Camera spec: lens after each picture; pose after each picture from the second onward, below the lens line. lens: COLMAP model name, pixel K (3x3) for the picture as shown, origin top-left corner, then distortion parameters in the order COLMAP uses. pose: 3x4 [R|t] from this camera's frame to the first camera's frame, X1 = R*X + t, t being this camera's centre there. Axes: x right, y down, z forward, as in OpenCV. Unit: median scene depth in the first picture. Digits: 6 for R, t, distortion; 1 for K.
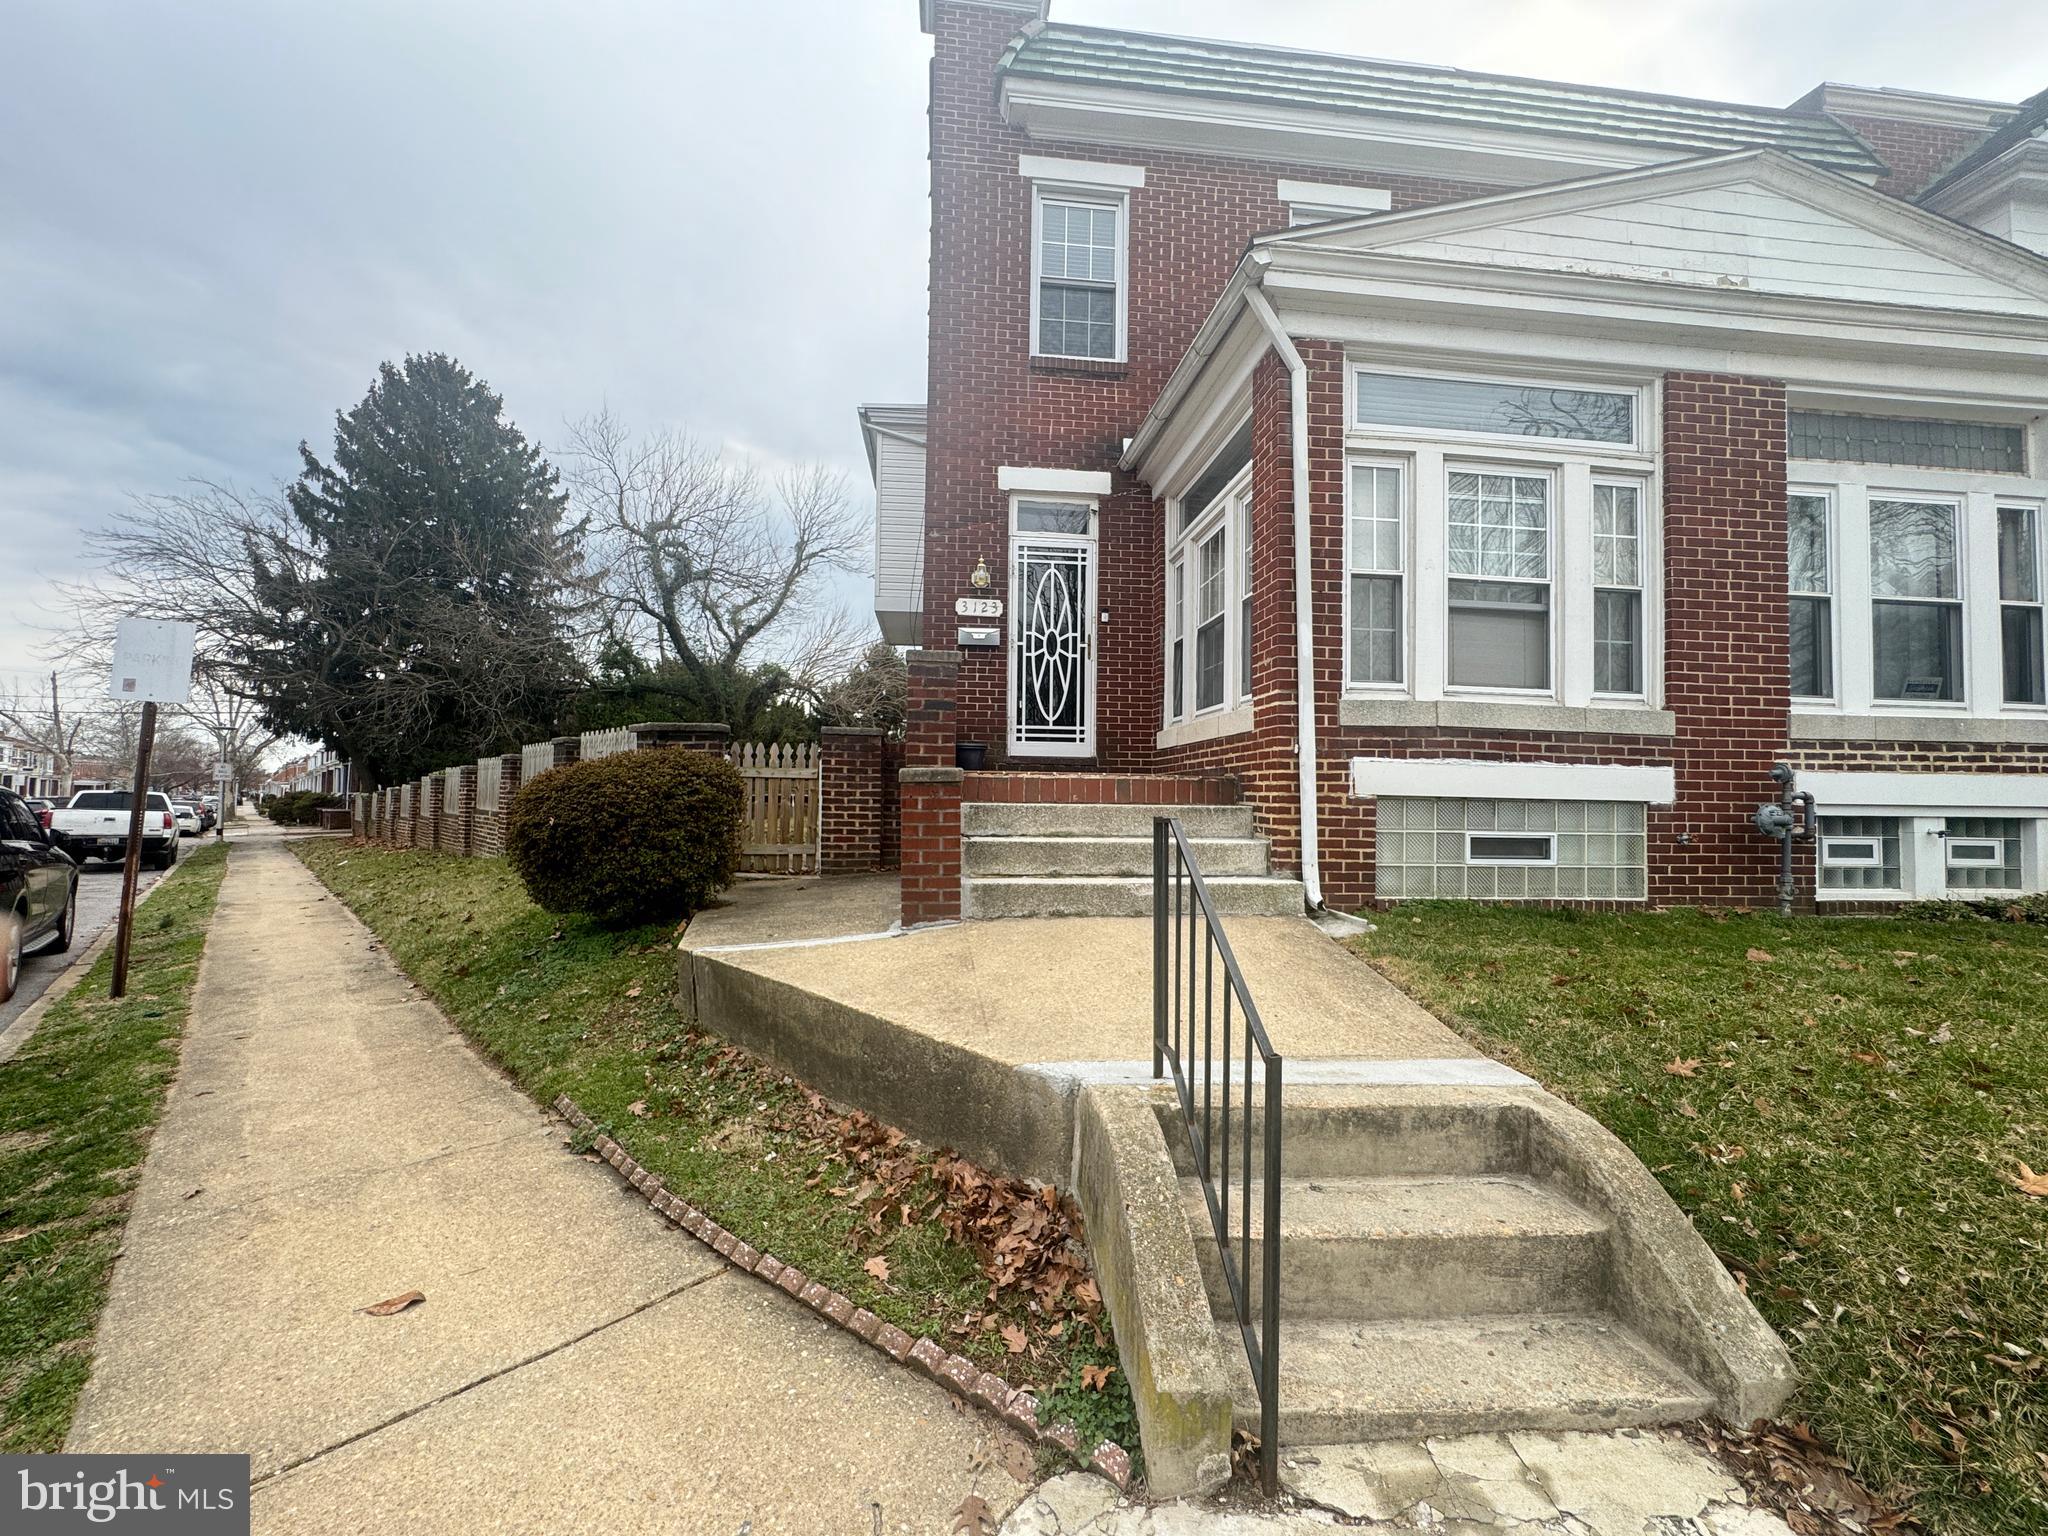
lens RADIAL K [[823.0, 0, 1025.5], [0, 823.0, 774.5], [0, 0, 1]] dist [-0.001298, 0.000412]
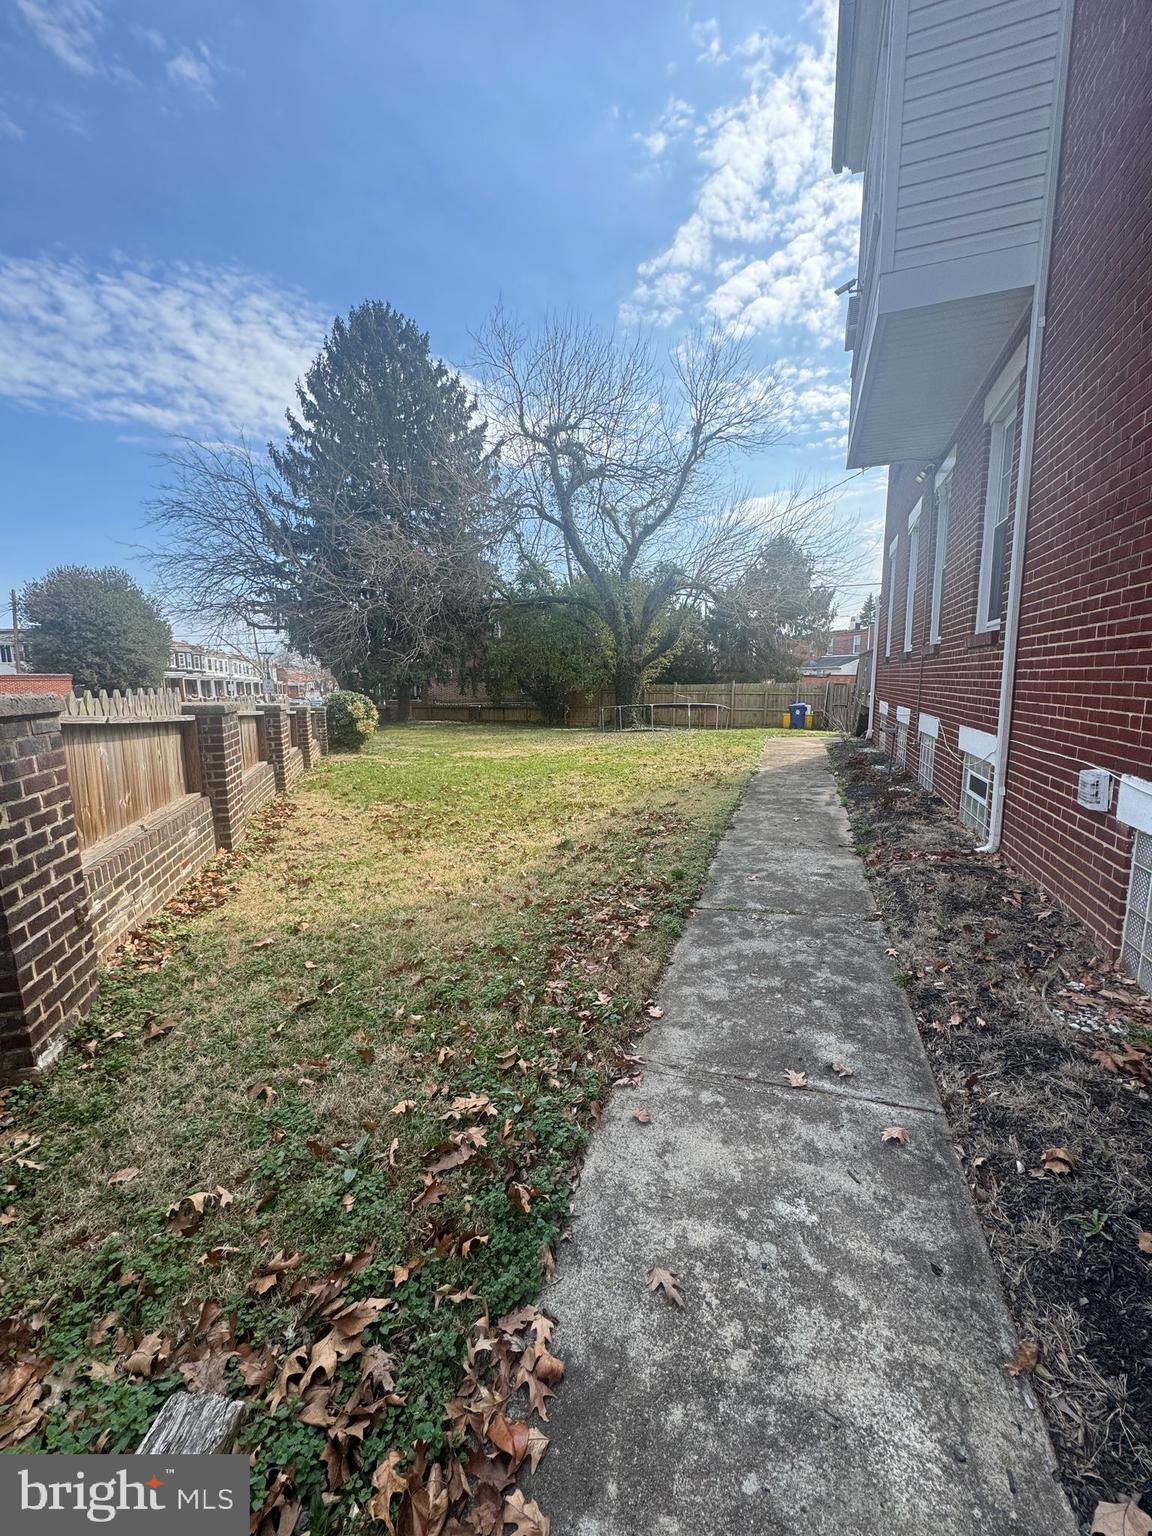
lens RADIAL K [[617.2, 0, 569.1], [0, 617.2, 770.9], [0, 0, 1]] dist [-0.001298, 0.000412]
pose [[0.892217, 0.044349, -0.449424, -0.078875], [0.029280, 0.987392, 0.155562, -0.010203], [0.450657, -0.151954, 0.879669, 0.286587]]
